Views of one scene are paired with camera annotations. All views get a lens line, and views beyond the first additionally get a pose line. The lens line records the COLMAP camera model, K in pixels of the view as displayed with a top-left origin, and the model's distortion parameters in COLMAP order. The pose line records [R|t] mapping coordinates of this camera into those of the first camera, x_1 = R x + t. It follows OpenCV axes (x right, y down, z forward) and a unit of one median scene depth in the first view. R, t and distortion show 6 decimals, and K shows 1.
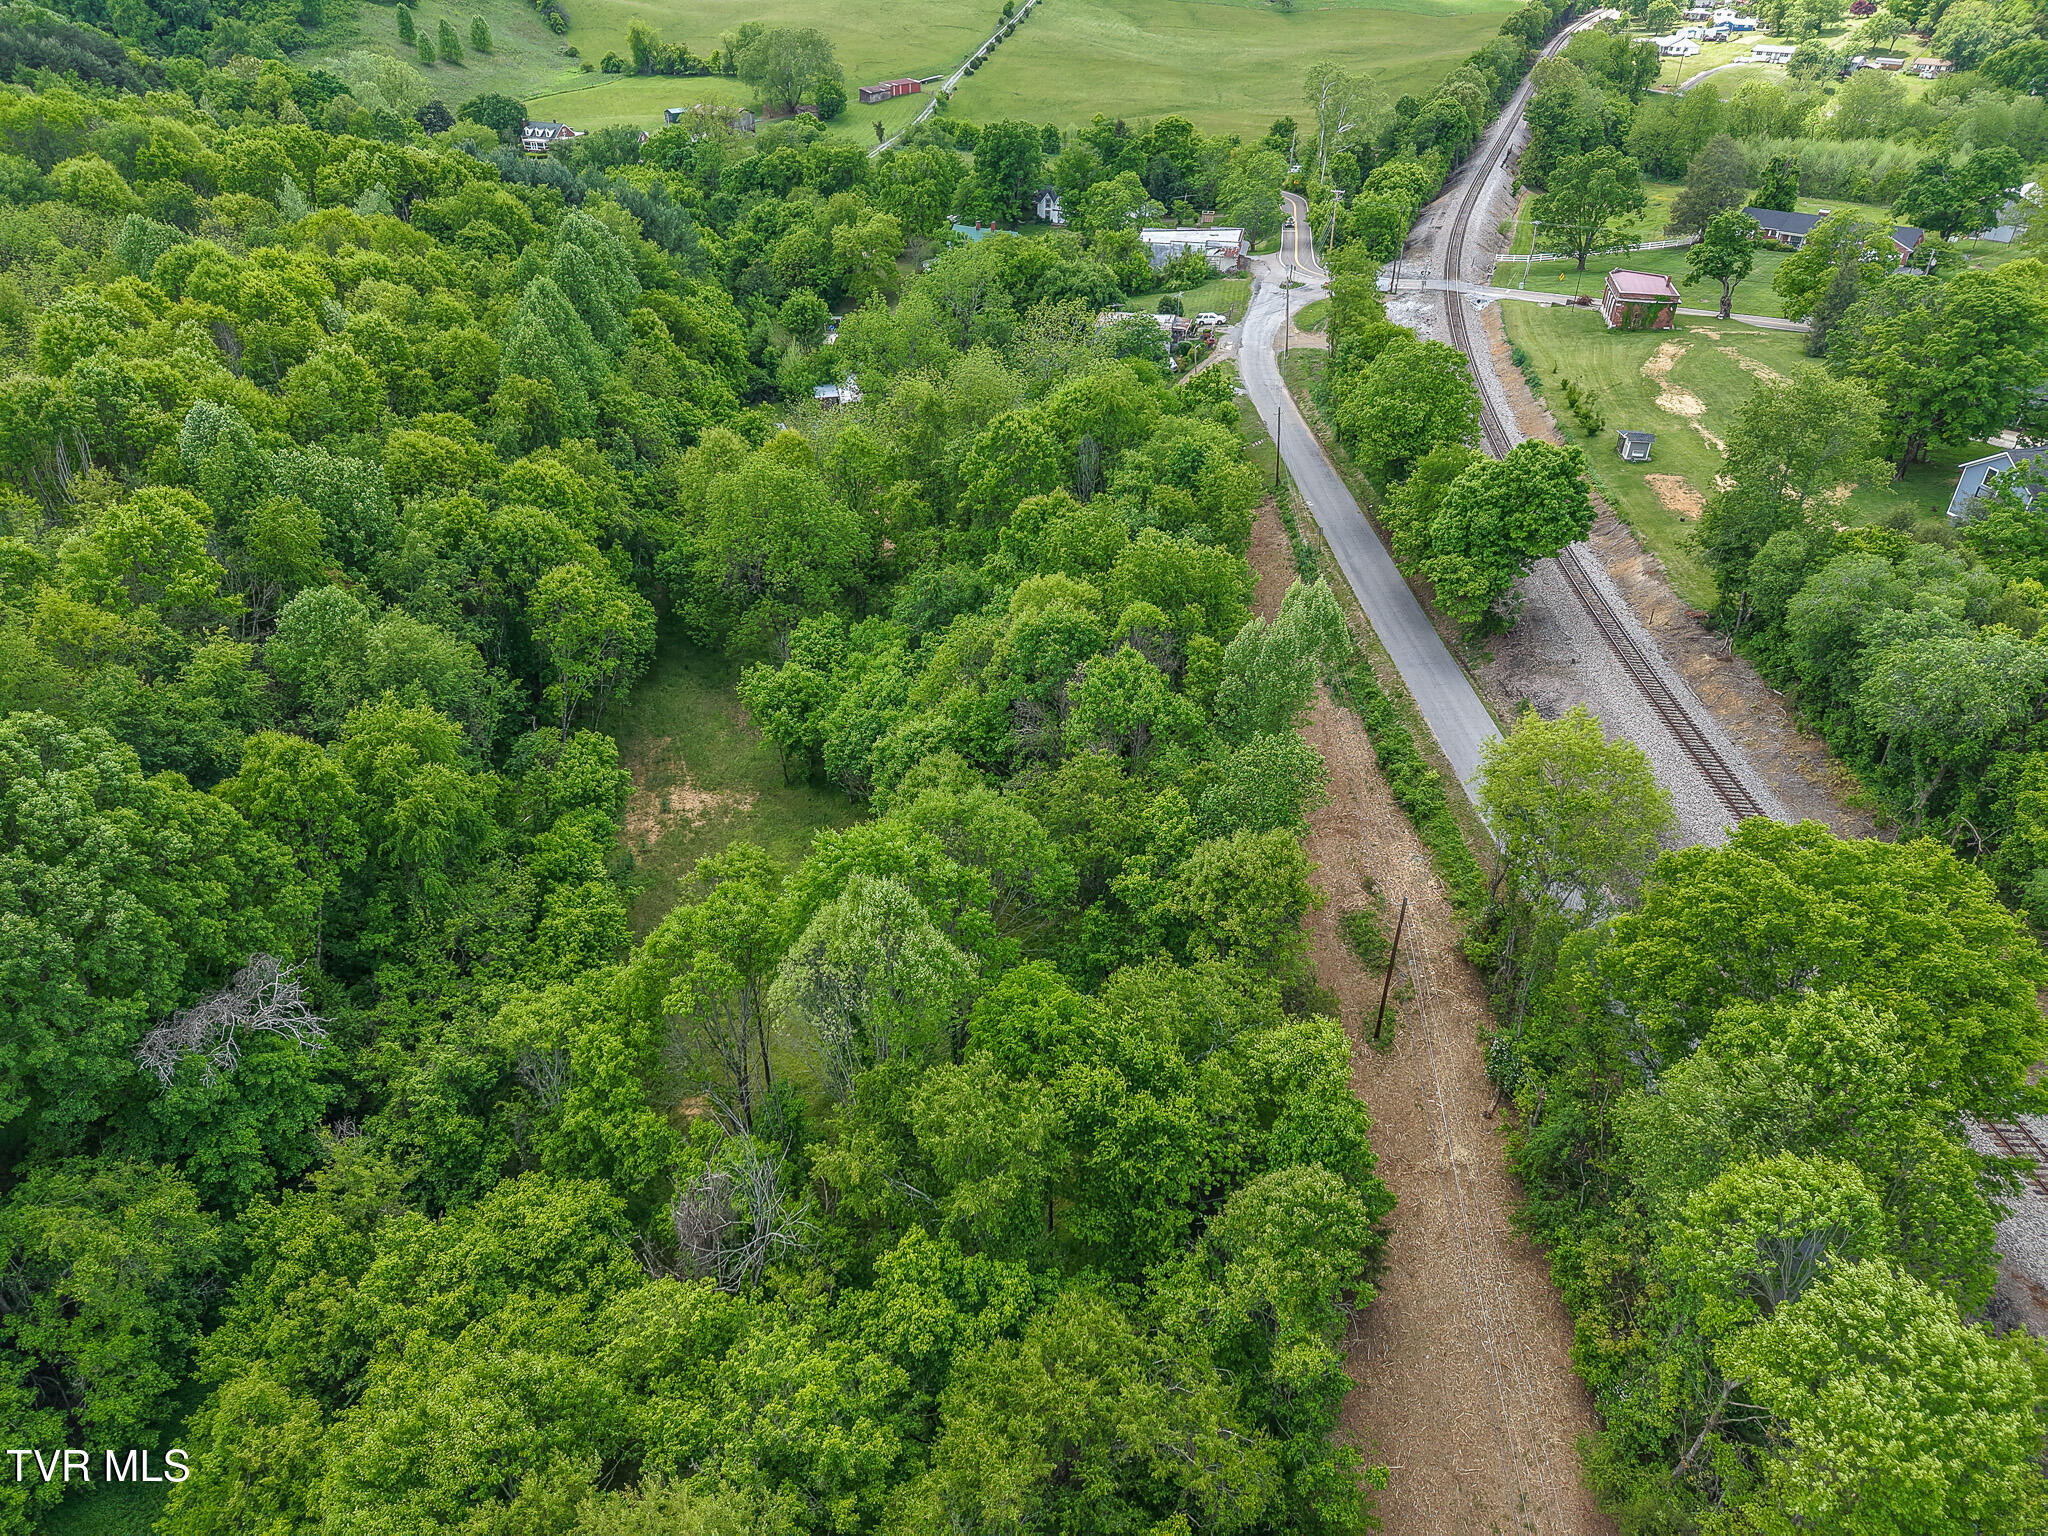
lens RADIAL K [[1372.5, 0, 1018.1], [0, 1372.5, 761.0], [0, 0, 1]] dist [0.019834, -0.016522]
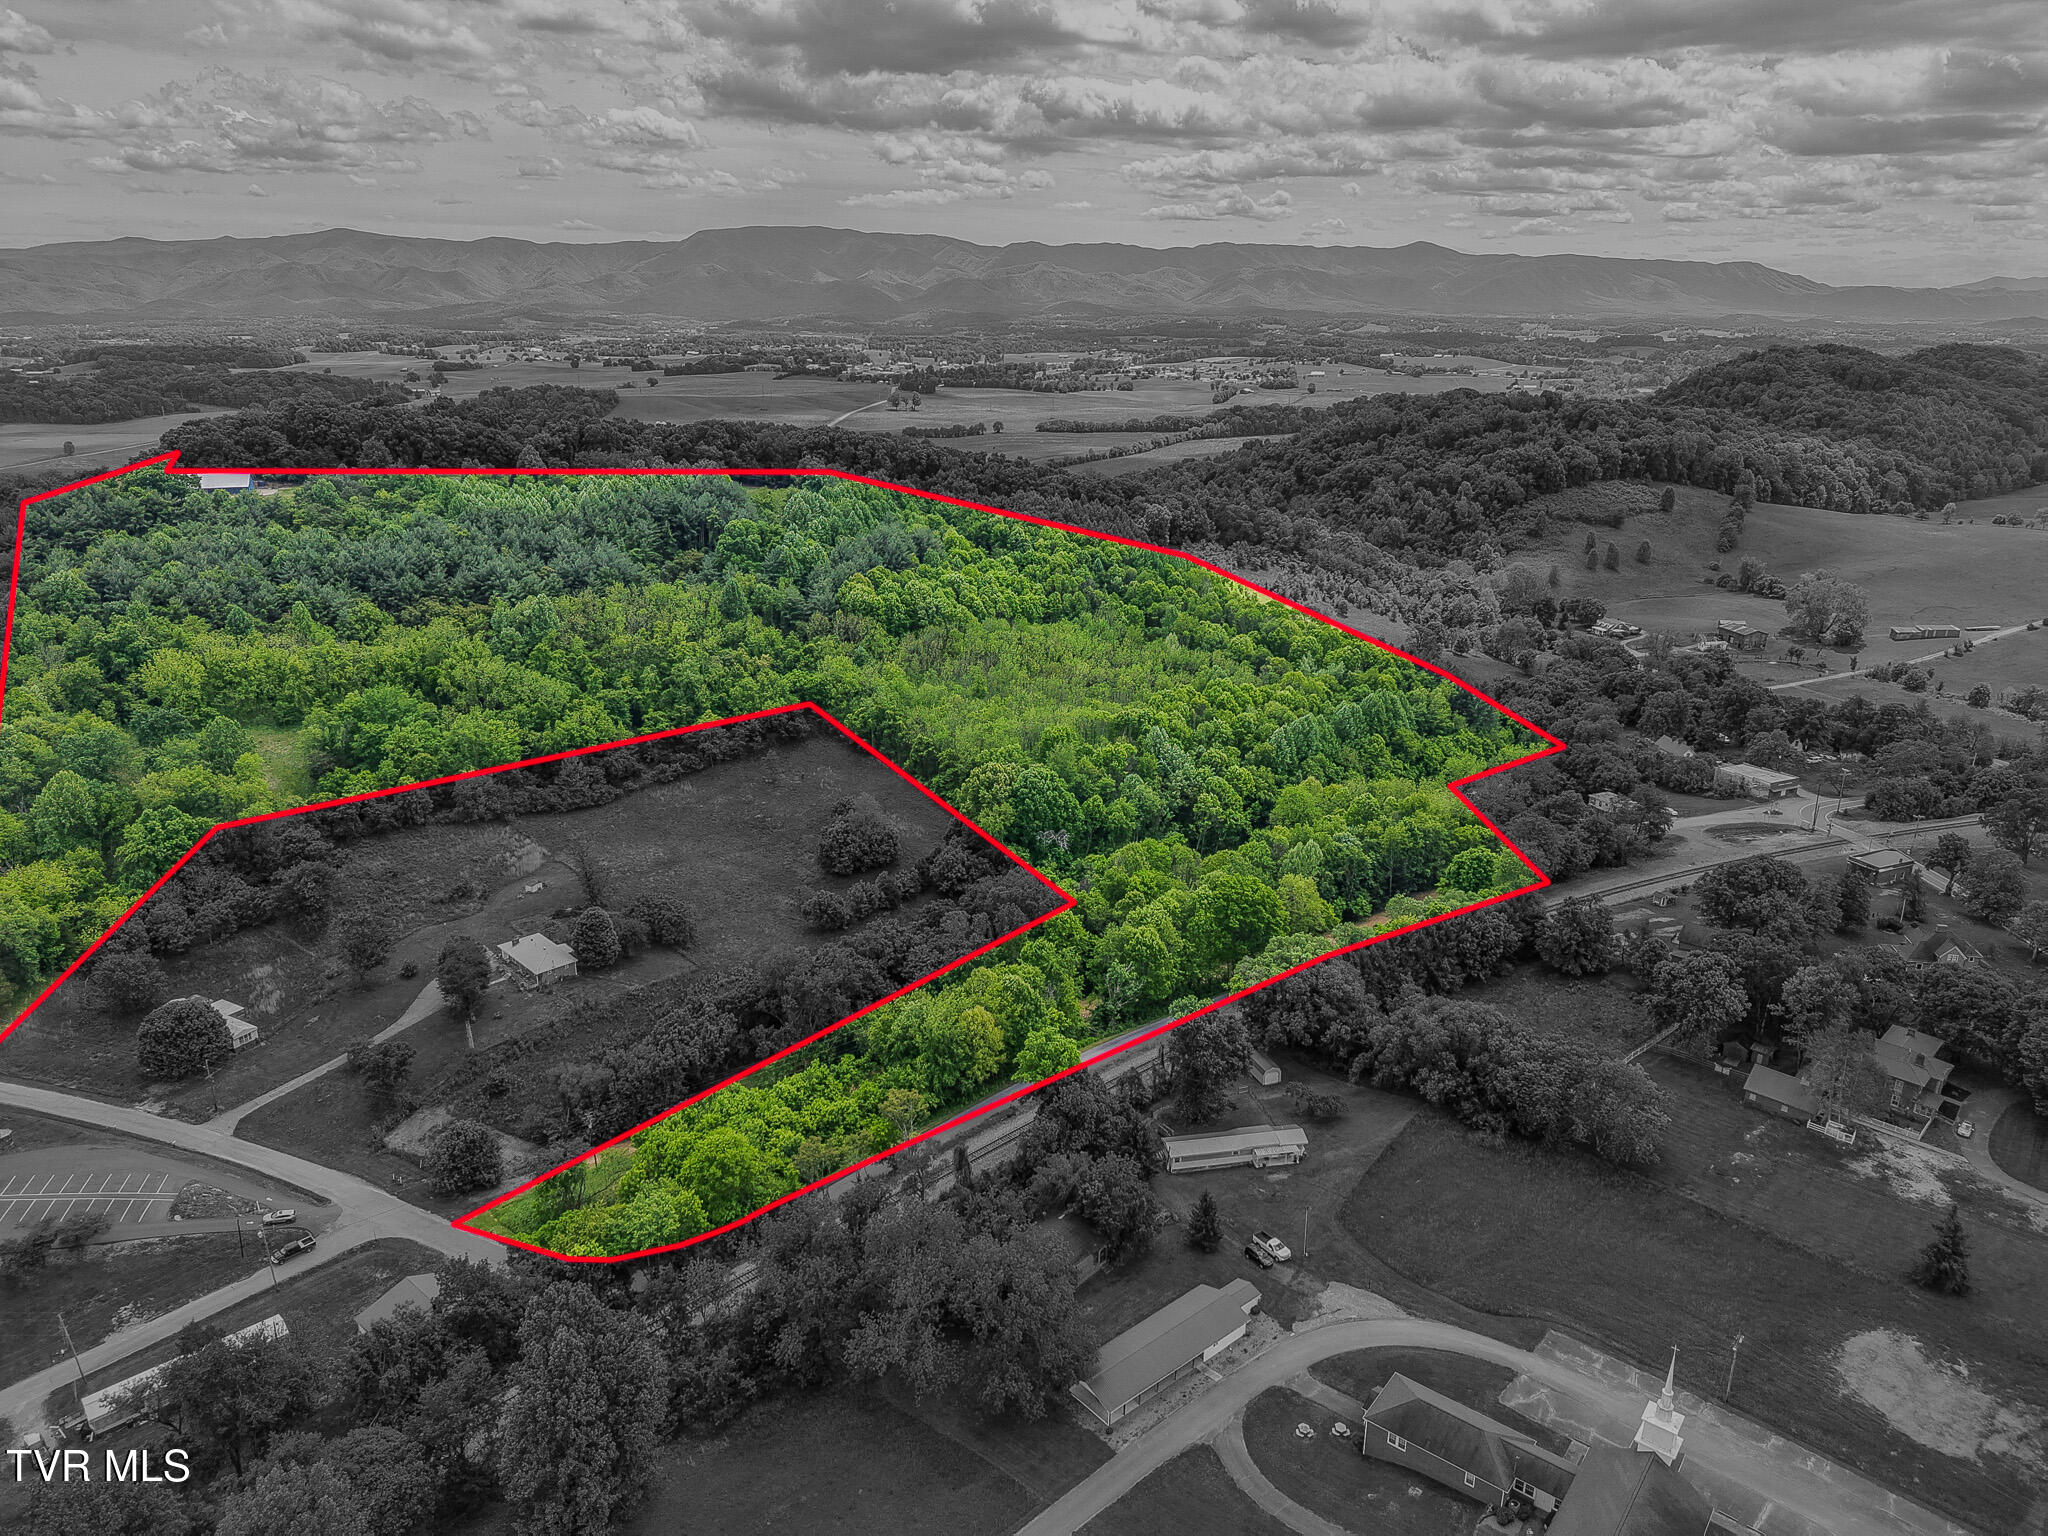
lens RADIAL K [[1372.5, 0, 1024.2], [0, 1372.5, 765.2], [0, 0, 1]] dist [0.019834, -0.016522]
pose [[0.586423, 0.242995, -0.772697, 1.454208], [-0.430158, 0.901735, -0.042885, 0.095404], [0.686347, 0.357531, 0.633324, -1.067566]]
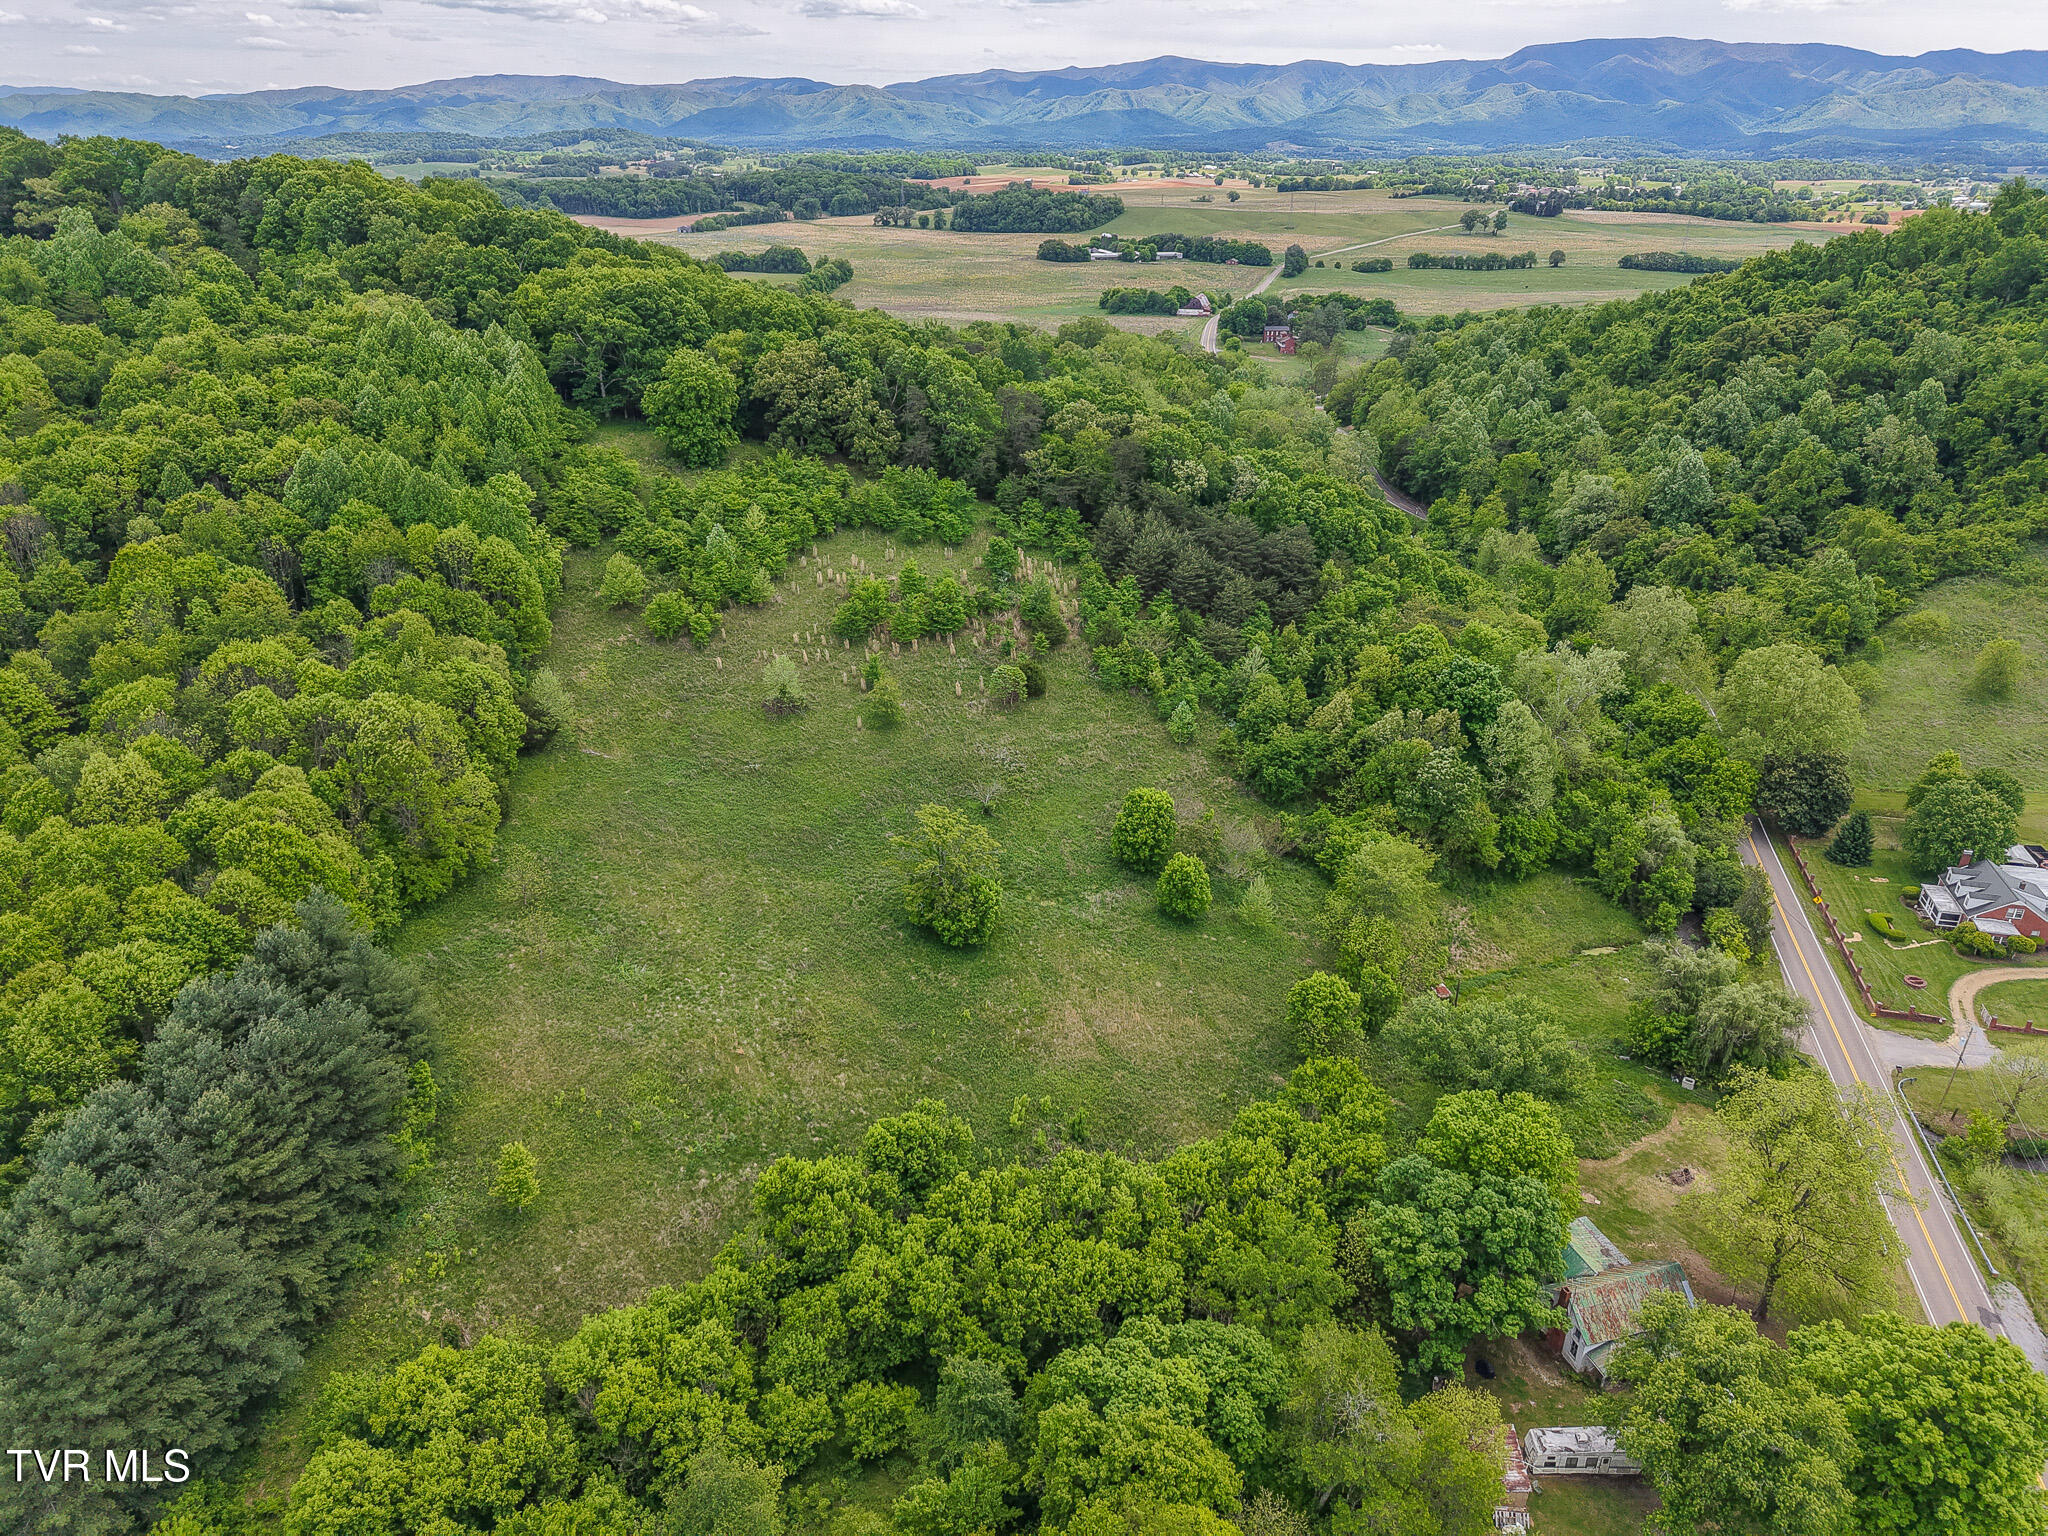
lens RADIAL K [[1372.5, 0, 1018.7], [0, 1372.5, 758.4], [0, 0, 1]] dist [0.019834, -0.016522]
pose [[0.073208, 0.397414, -0.914714, 0.096130], [-0.539427, 0.787216, 0.298847, -1.323596], [0.838844, 0.471544, 0.272007, 1.700072]]
